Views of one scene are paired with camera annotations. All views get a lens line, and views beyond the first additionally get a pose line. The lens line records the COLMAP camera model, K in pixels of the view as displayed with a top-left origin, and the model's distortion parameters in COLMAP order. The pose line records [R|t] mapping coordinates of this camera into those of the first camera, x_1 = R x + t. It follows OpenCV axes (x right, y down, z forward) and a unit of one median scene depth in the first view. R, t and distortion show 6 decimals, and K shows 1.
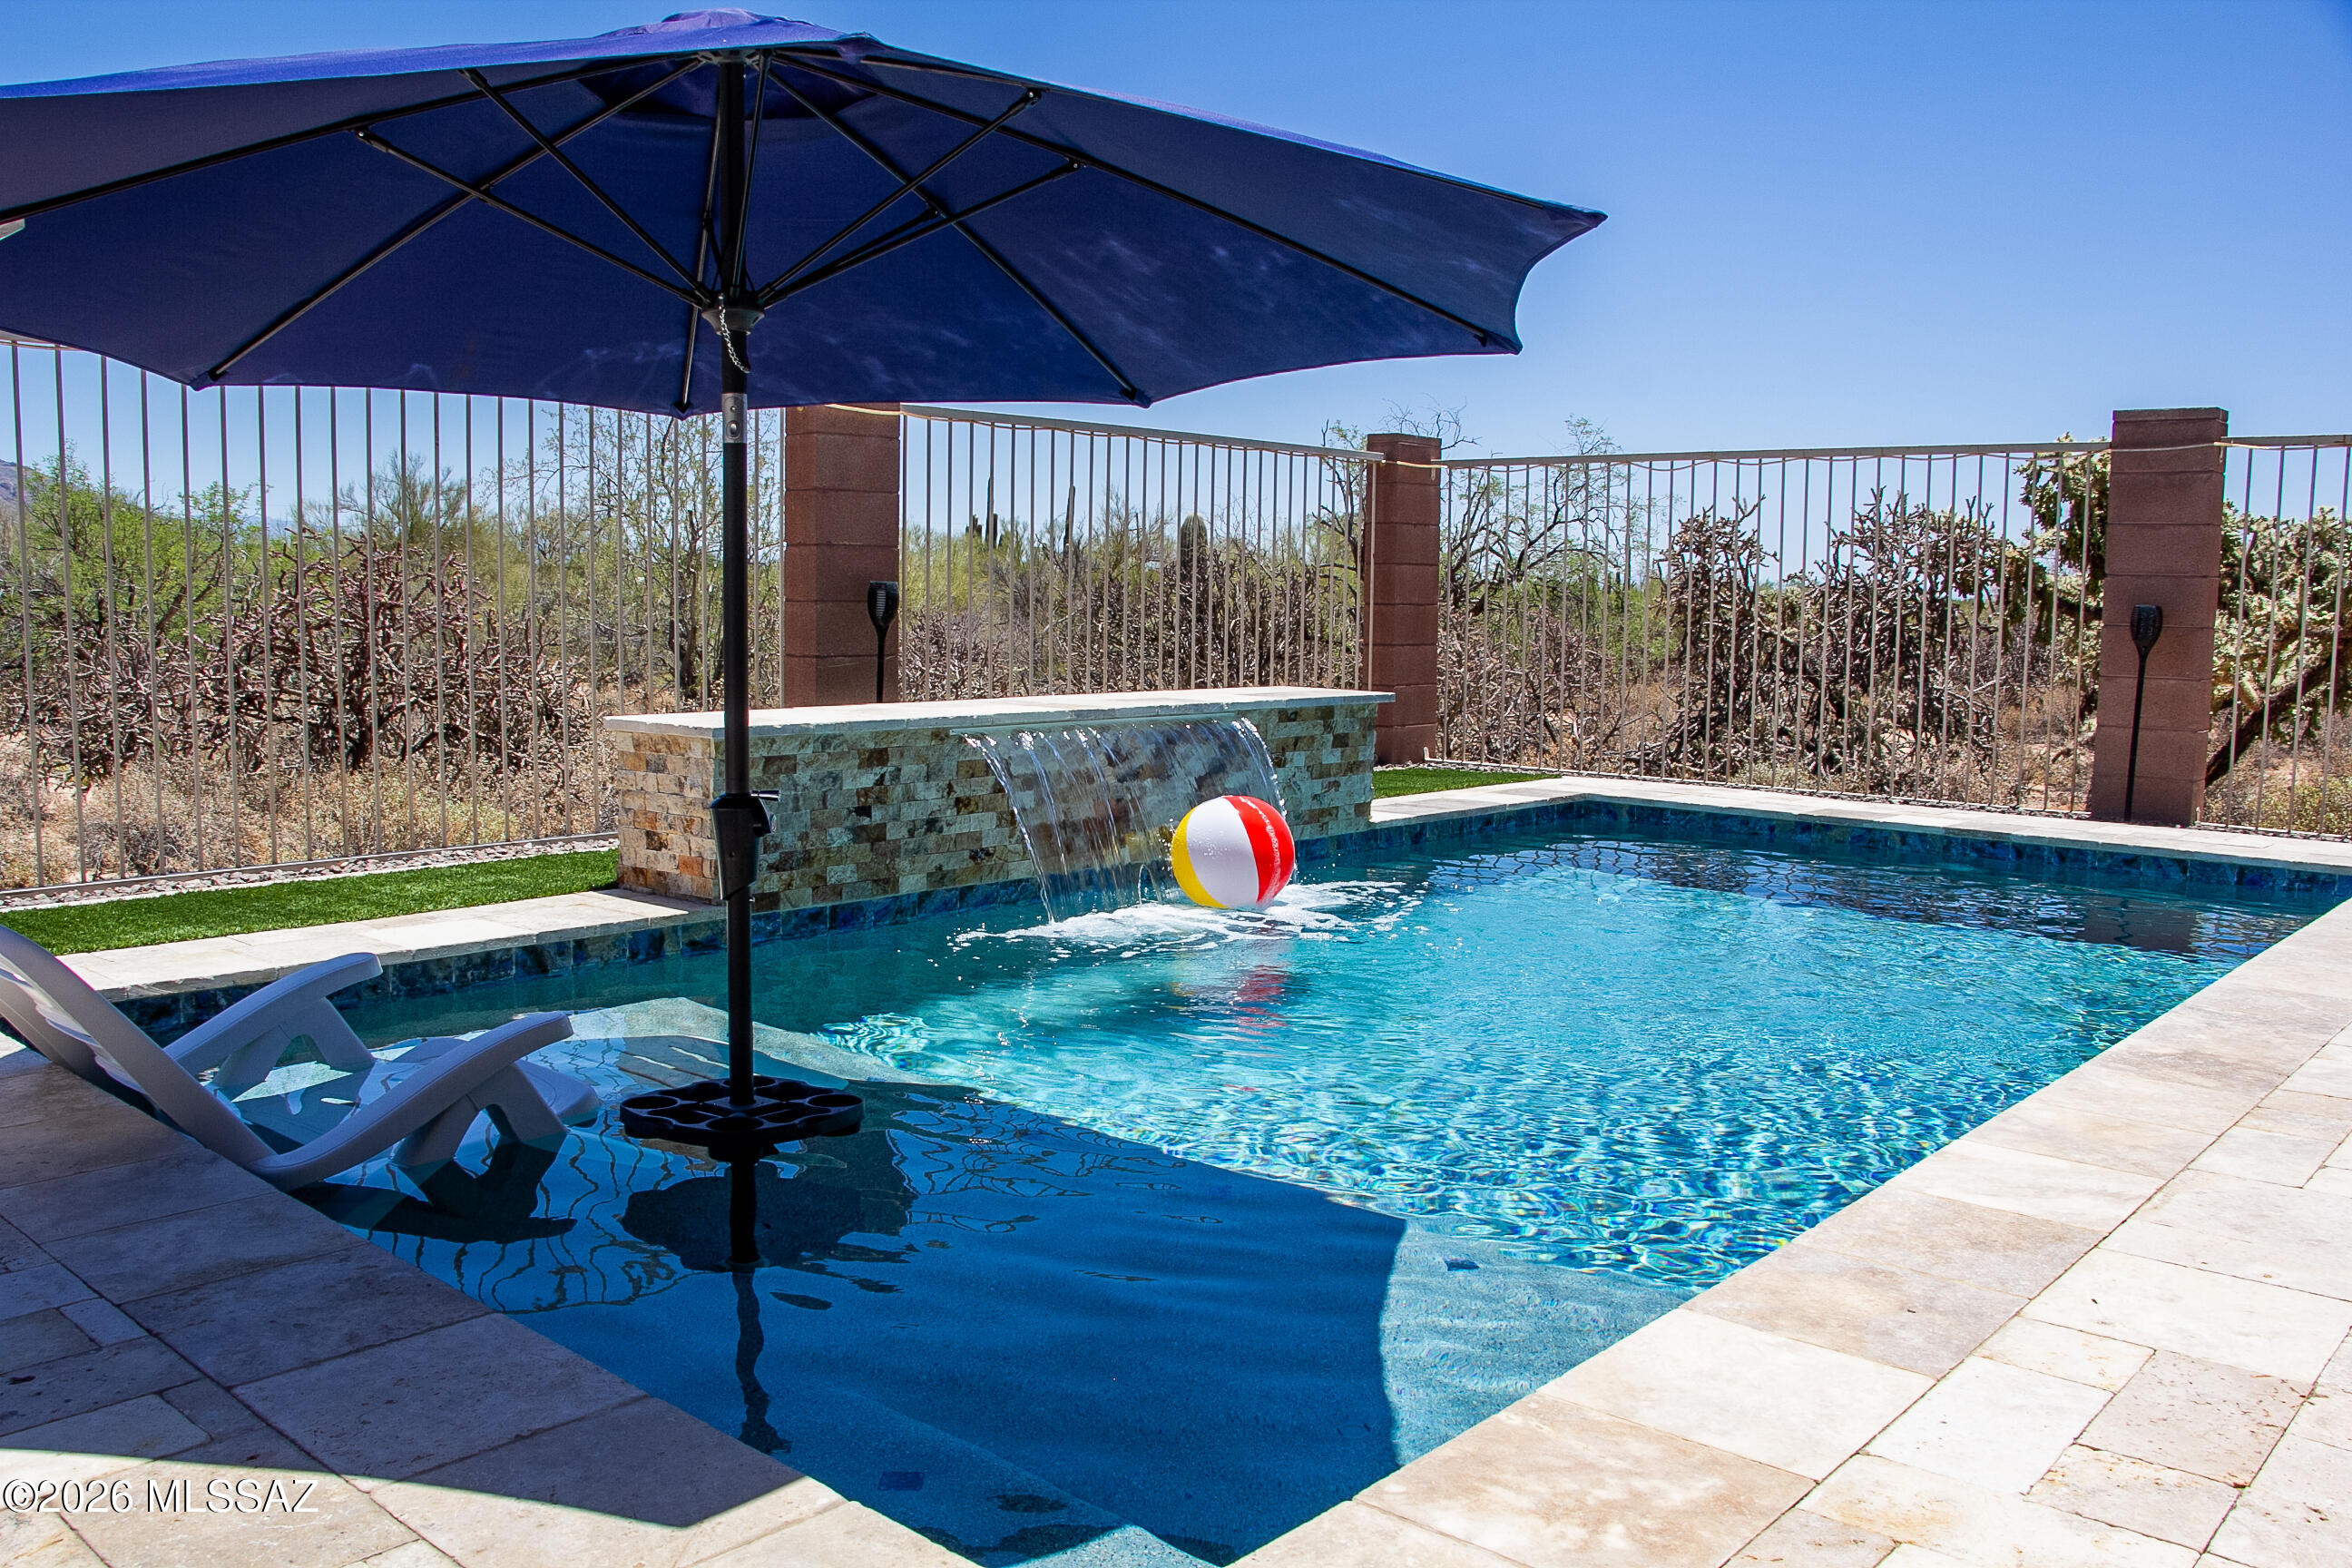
lens RADIAL K [[1922.5, 0, 1173.5], [0, 1922.5, 822.3], [0, 0, 1]] dist [-0.206008, 0.190430]
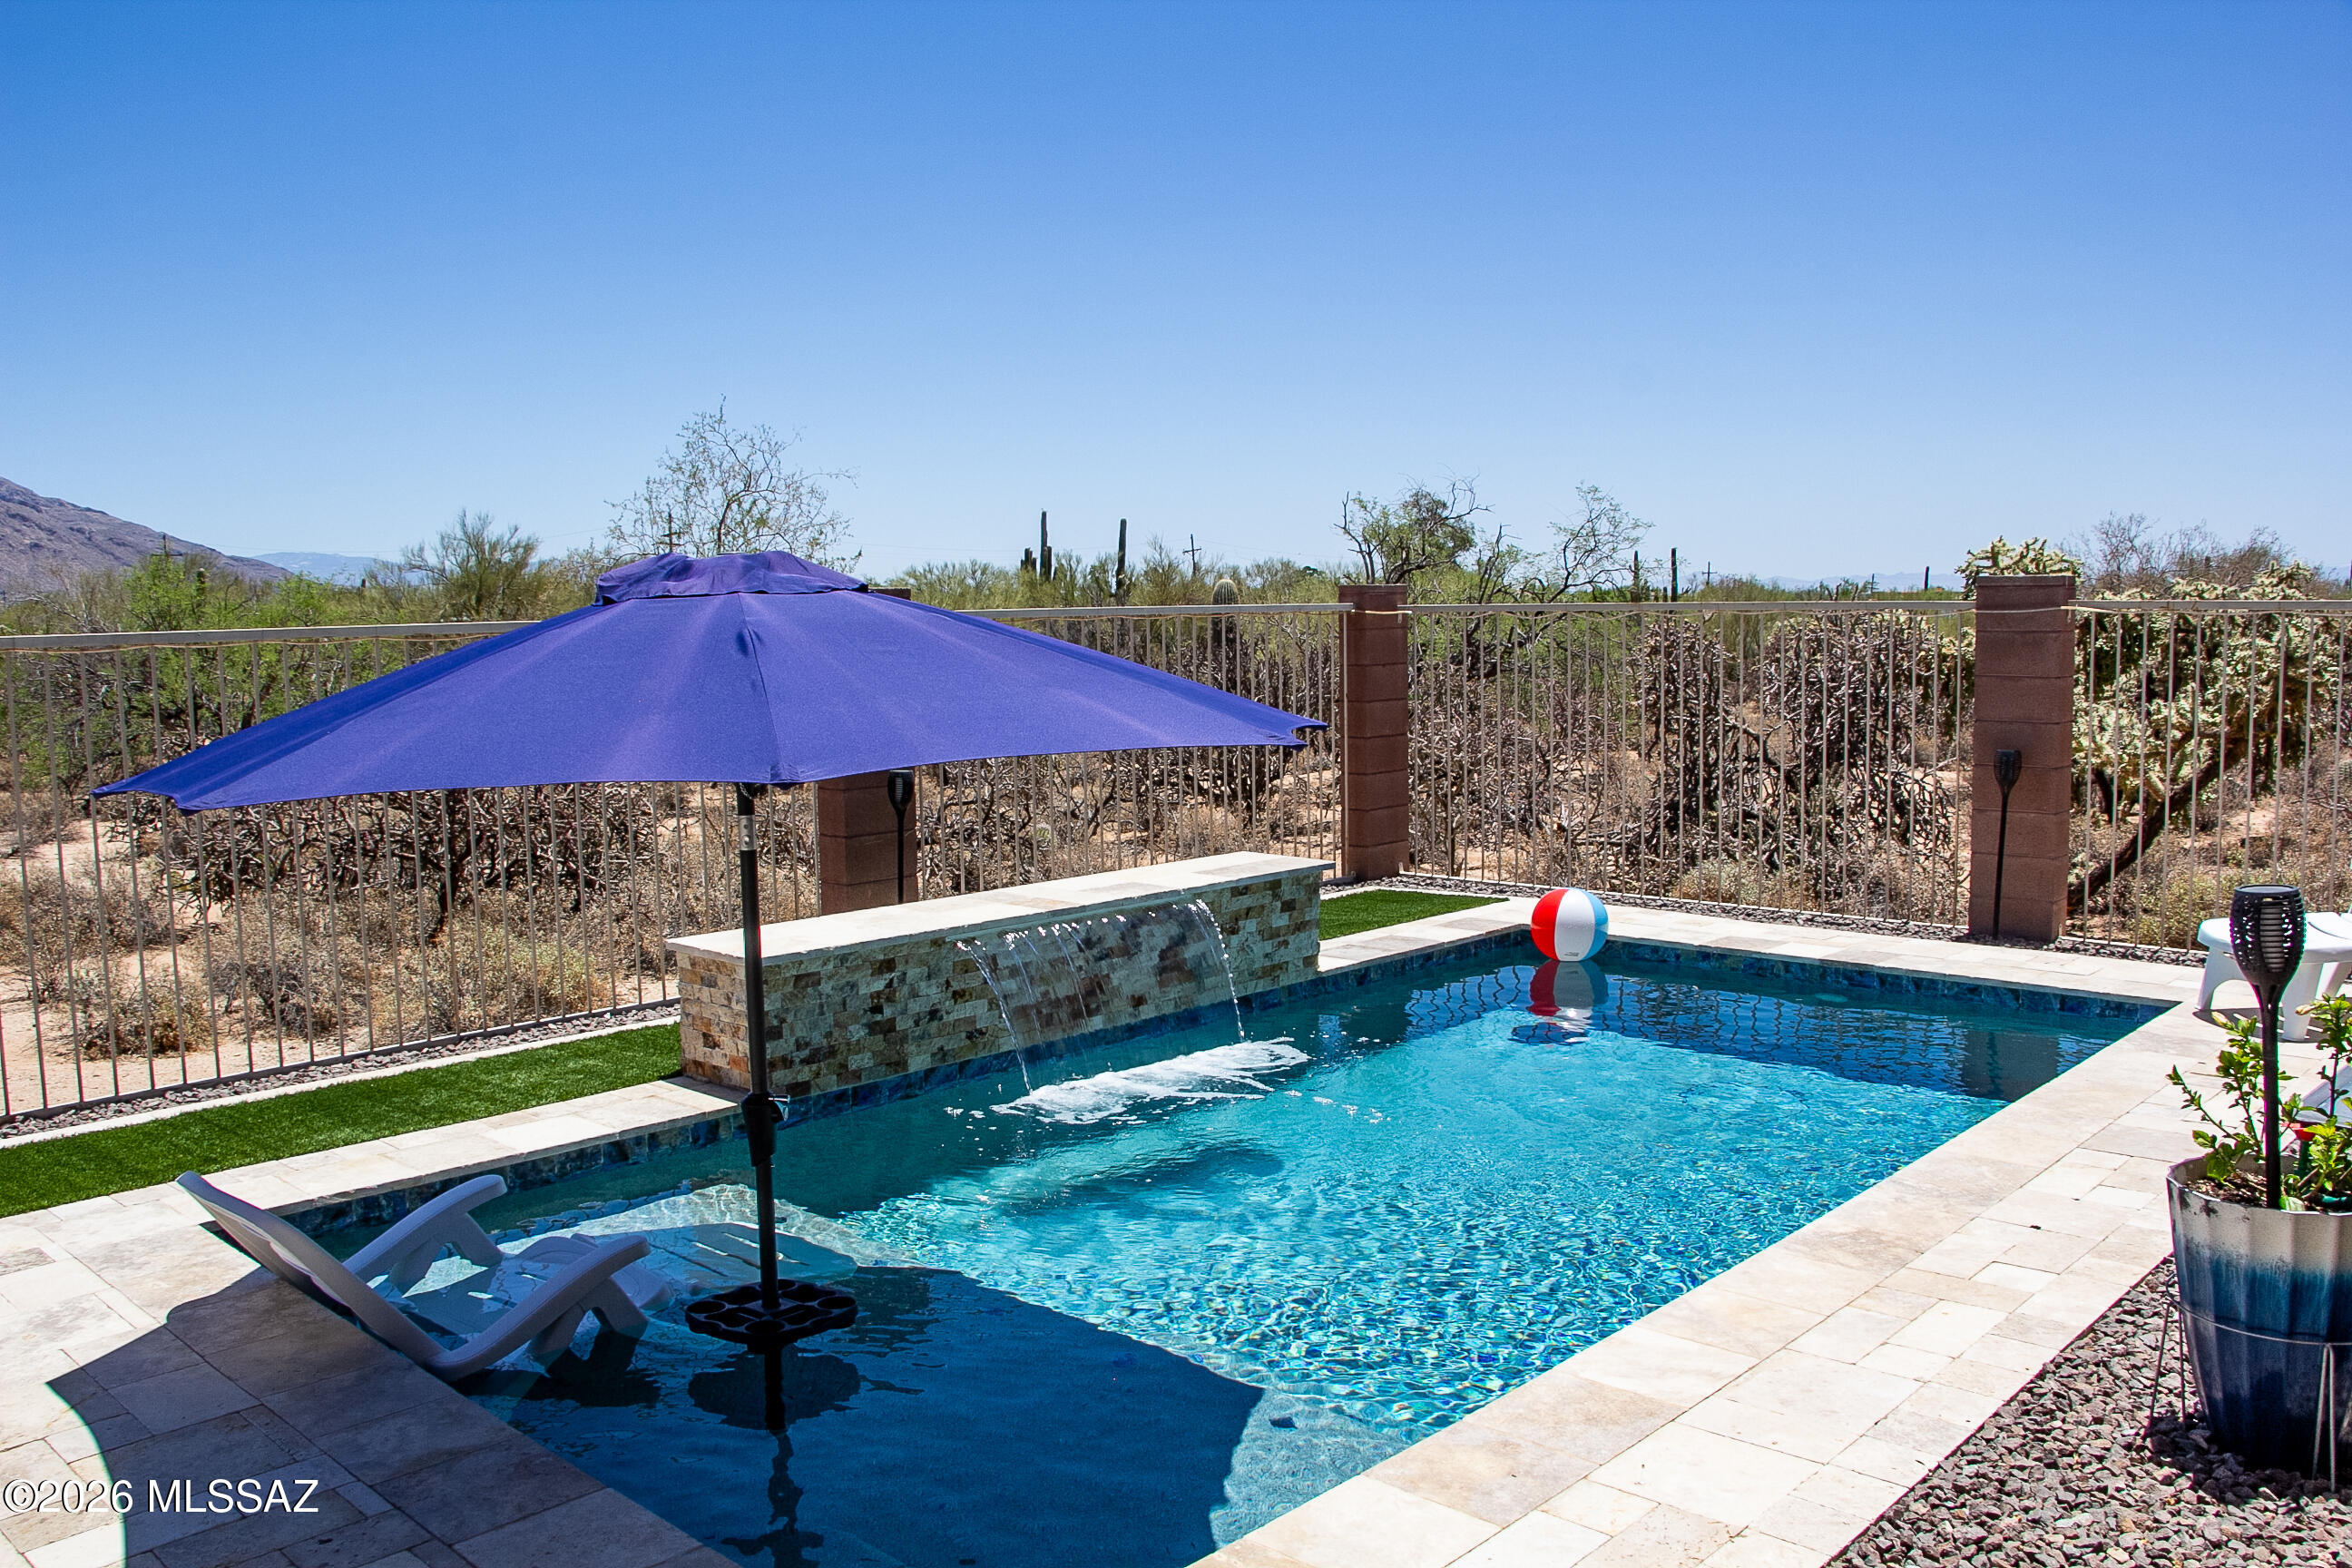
lens RADIAL K [[1915.3, 0, 1184.7], [0, 1915.3, 819.3], [0, 0, 1]] dist [-0.211615, 0.211026]
pose [[0.999248, -0.026752, -0.028067, 0.077168], [0.026494, 0.999603, -0.009538, -0.114576], [0.028311, 0.008787, 0.999561, -0.233616]]
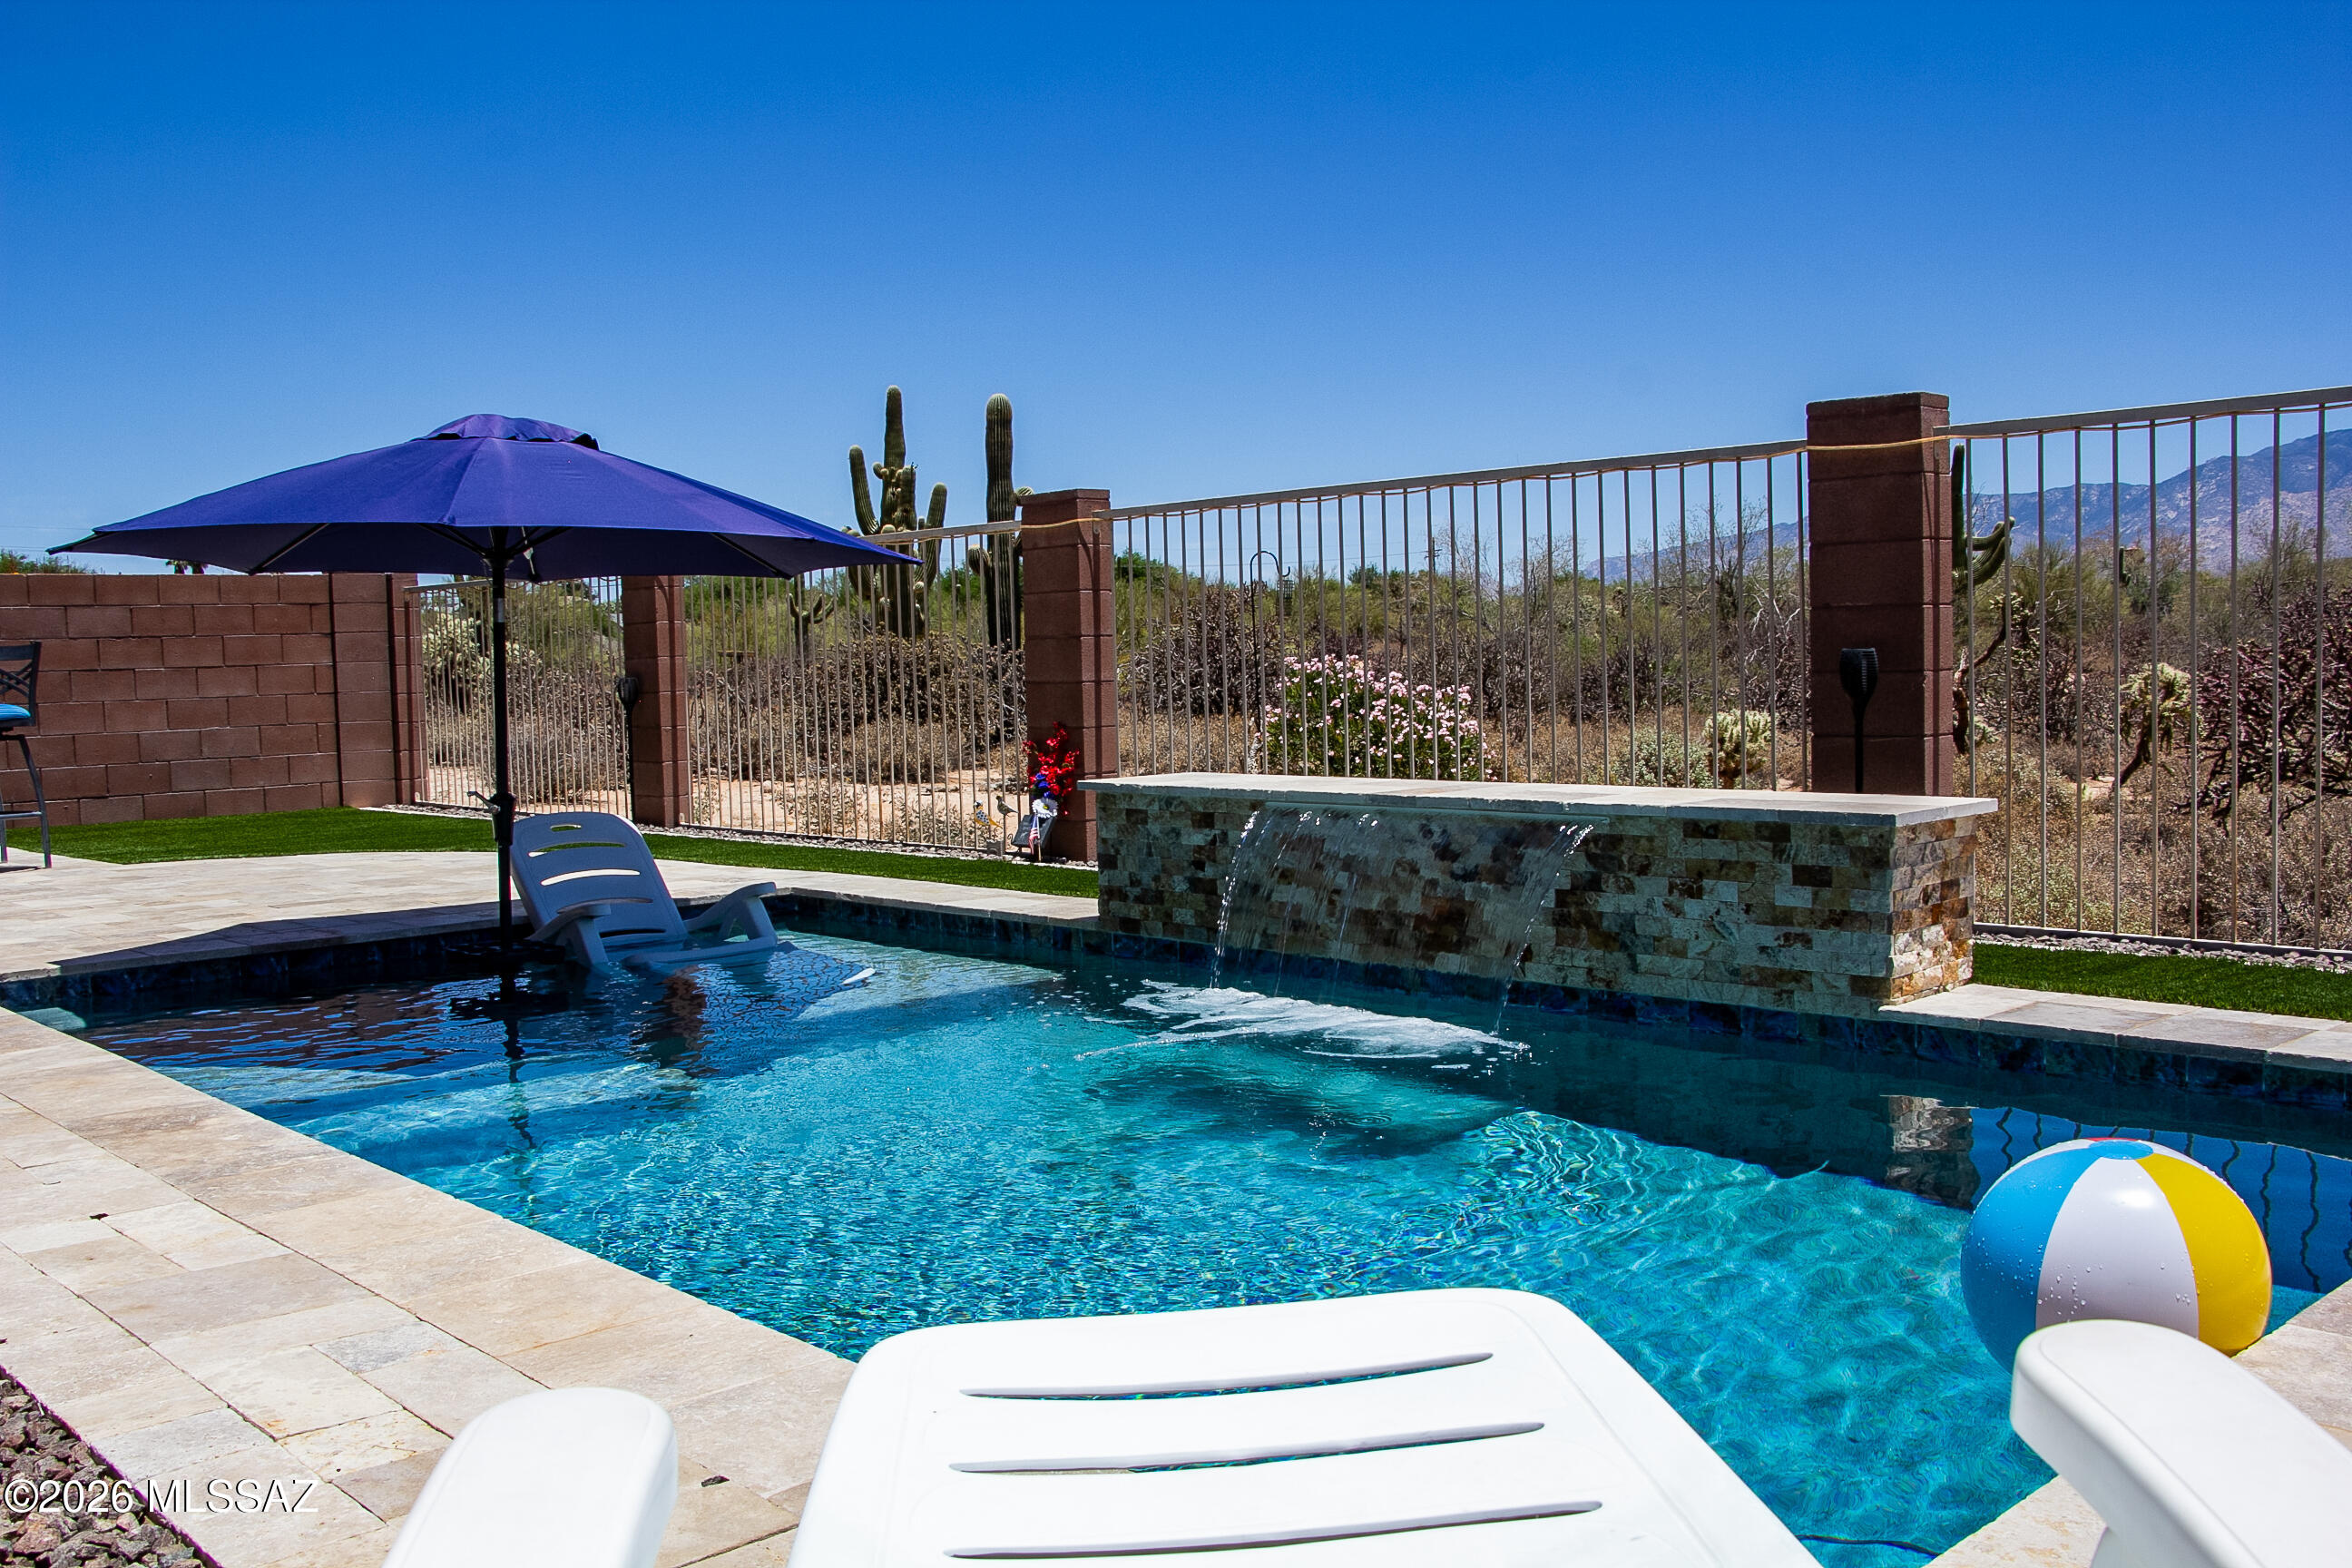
lens RADIAL K [[2123.3, 0, 1176.0], [0, 2123.3, 784.0], [0, 0, 1]] dist [-0.139364, 0.000428]
pose [[-0.089982, 0.046374, -0.994863, 1.128761], [-0.095167, 0.993944, 0.054939, -0.125807], [0.991386, 0.099622, -0.085024, 1.111974]]
